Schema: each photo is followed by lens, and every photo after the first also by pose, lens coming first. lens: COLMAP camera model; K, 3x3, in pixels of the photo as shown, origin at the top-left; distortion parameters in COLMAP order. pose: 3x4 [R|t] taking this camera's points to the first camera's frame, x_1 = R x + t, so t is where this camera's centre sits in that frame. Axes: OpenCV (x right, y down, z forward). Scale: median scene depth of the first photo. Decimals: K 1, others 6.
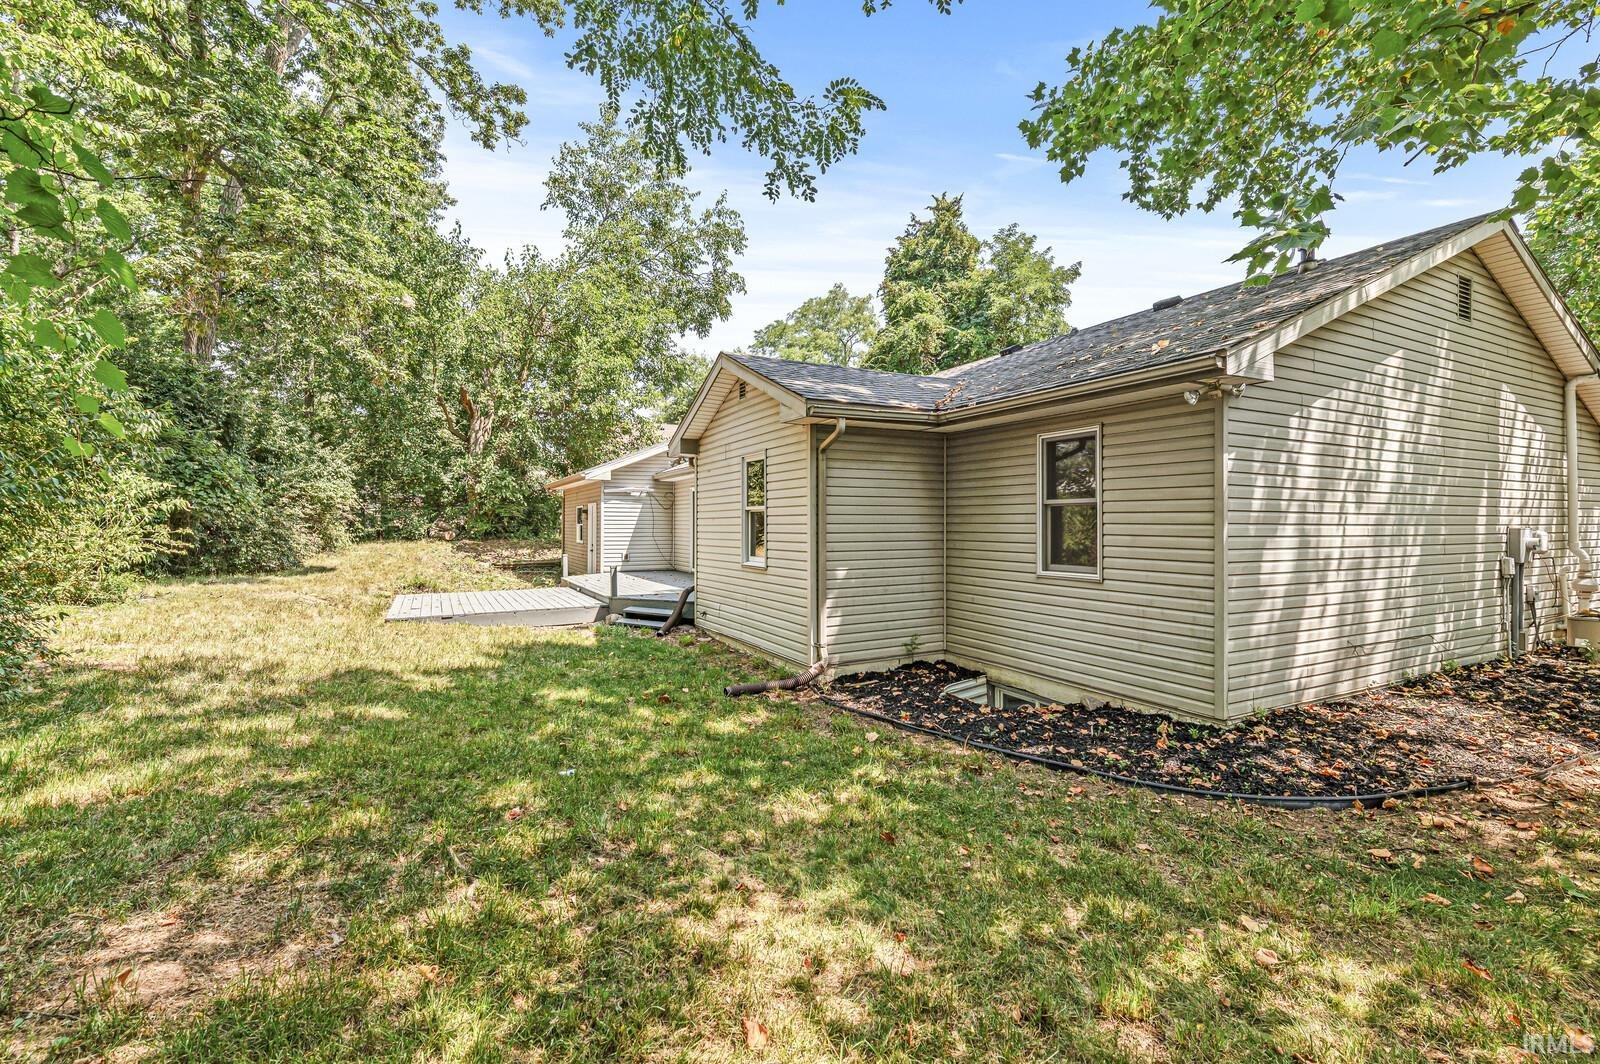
lens RADIAL K [[697.3, 0, 807.3], [0, 697.3, 532.5], [0, 0, 1]] dist [-0.000444, -0.000455]
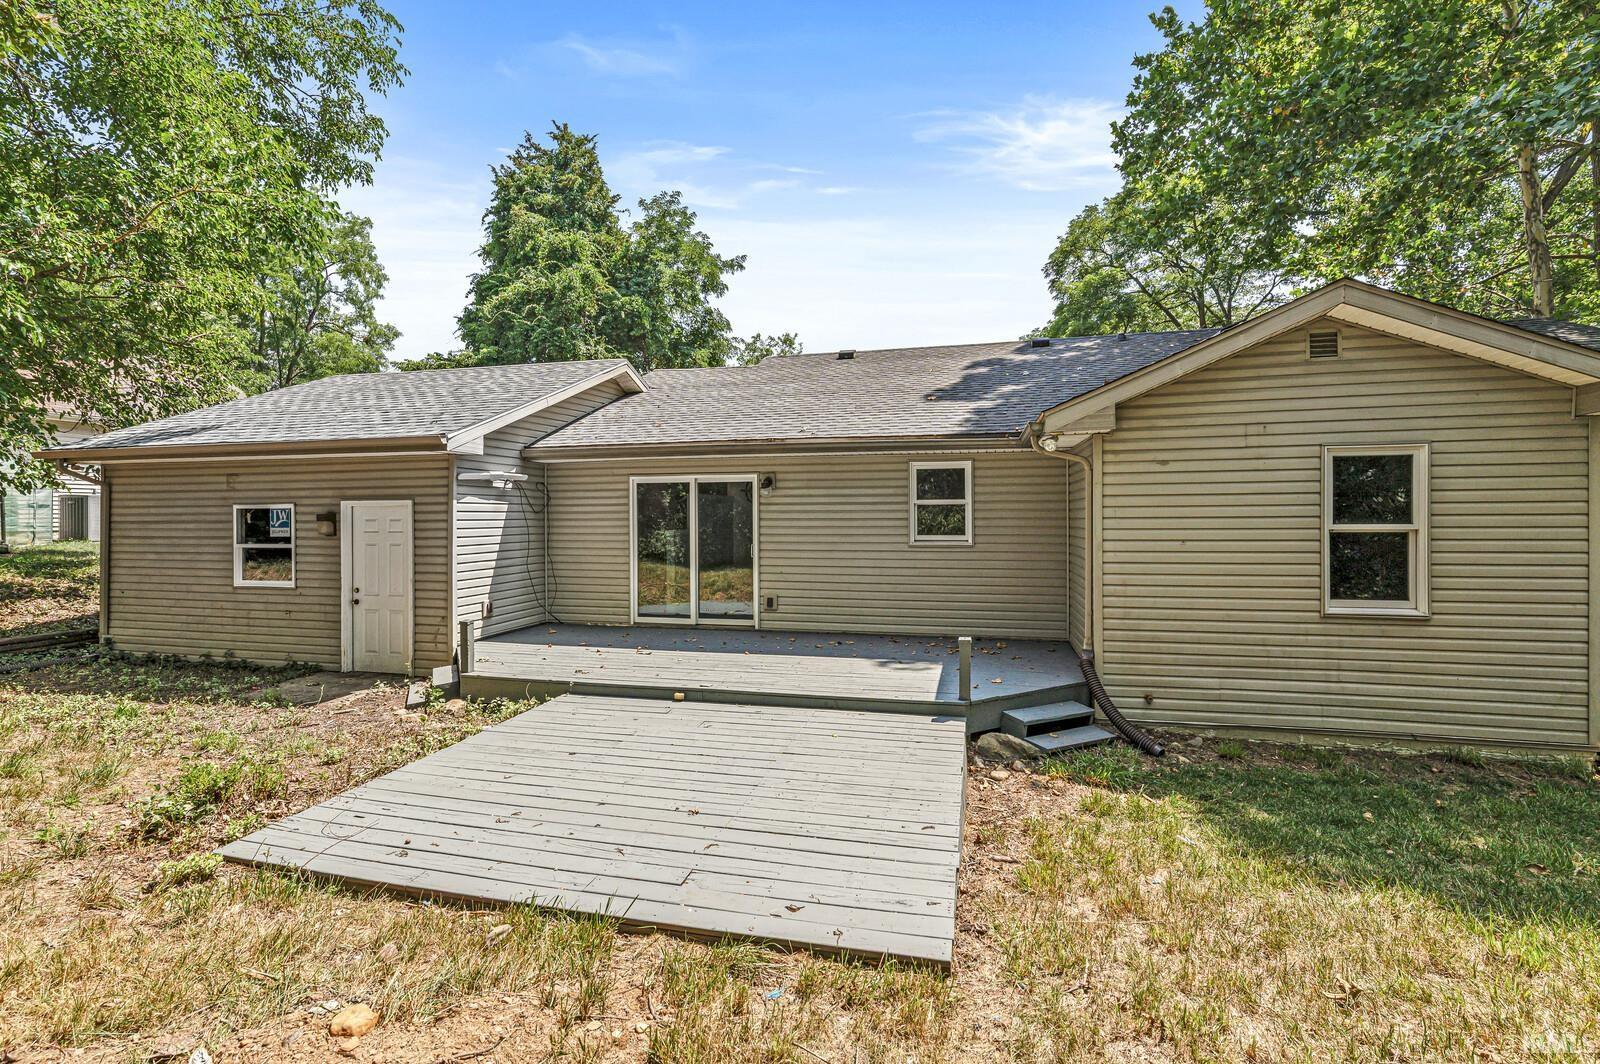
lens RADIAL K [[697.3, 0, 801.0], [0, 697.3, 517.0], [0, 0, 1]] dist [-0.000444, -0.000455]
pose [[0.661183, 0.000103, 0.750225, -0.313575], [0.005831, 0.999969, -0.005275, -0.017308], [-0.750202, 0.007862, 0.661162, 0.319918]]
